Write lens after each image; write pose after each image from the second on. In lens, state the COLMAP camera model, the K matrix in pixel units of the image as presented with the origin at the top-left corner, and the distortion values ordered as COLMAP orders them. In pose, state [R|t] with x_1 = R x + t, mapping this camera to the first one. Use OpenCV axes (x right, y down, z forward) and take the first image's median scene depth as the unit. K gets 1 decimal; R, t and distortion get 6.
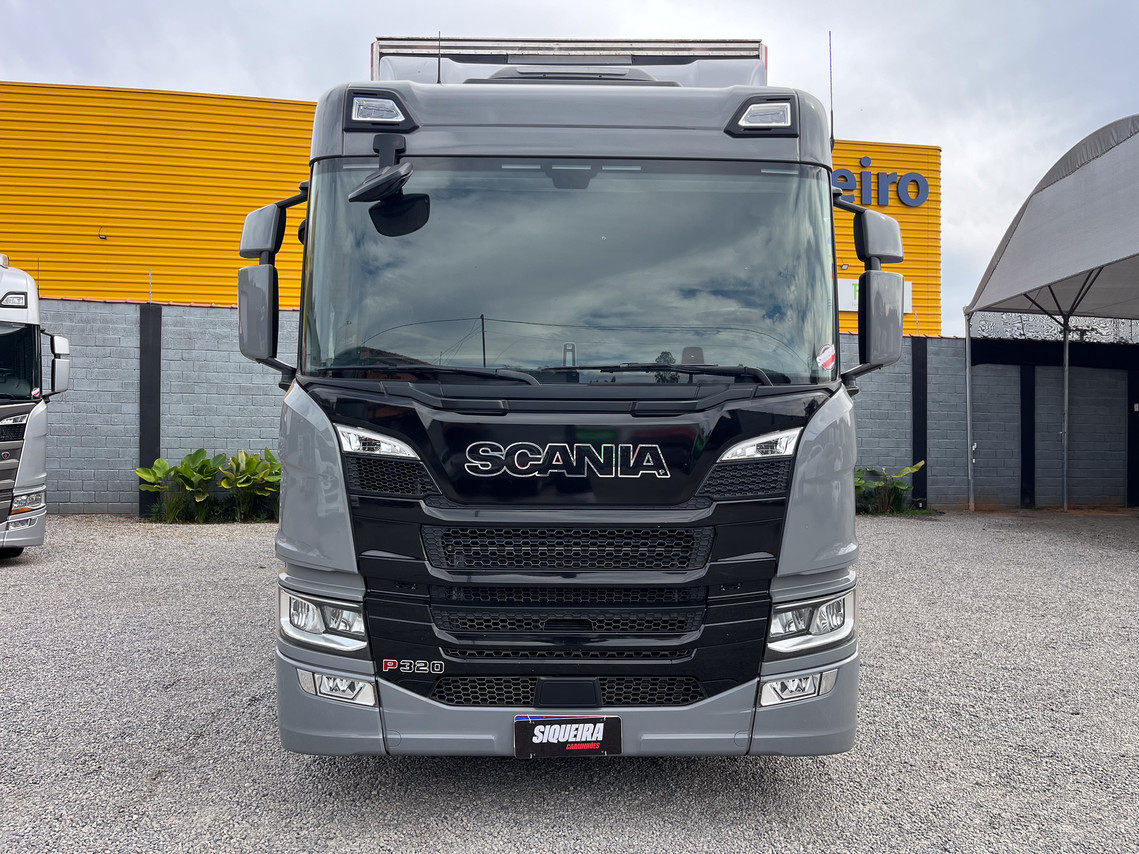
lens RADIAL K [[844.3, 0, 569.5], [0, 844.3, 427.0], [0, 0, 1]] dist [0.003686, -0.001761]
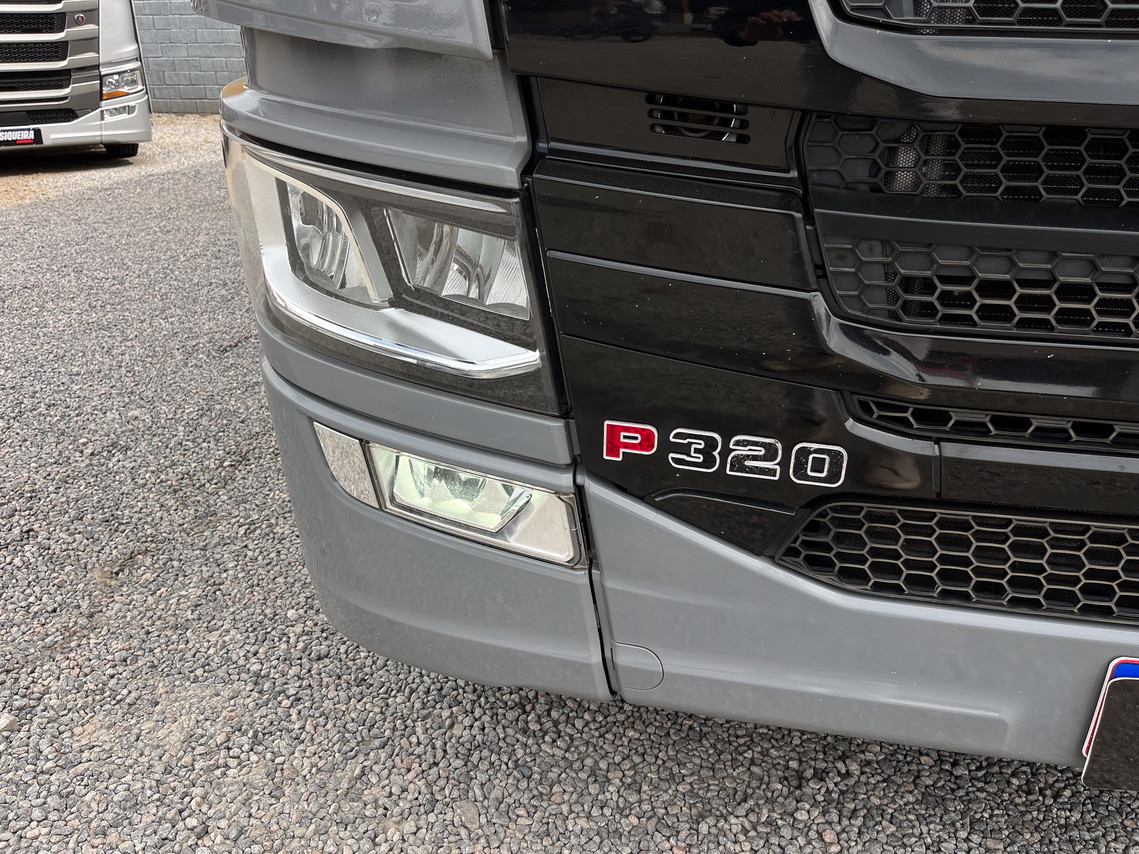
lens RADIAL K [[844.3, 0, 569.5], [0, 844.3, 427.0], [0, 0, 1]] dist [0.003686, -0.001761]
pose [[0.979818, 0.069347, -0.187479, -0.181411], [0.016339, 0.906971, 0.420877, 0.167055], [0.199224, -0.415446, 0.887533, 0.763939]]
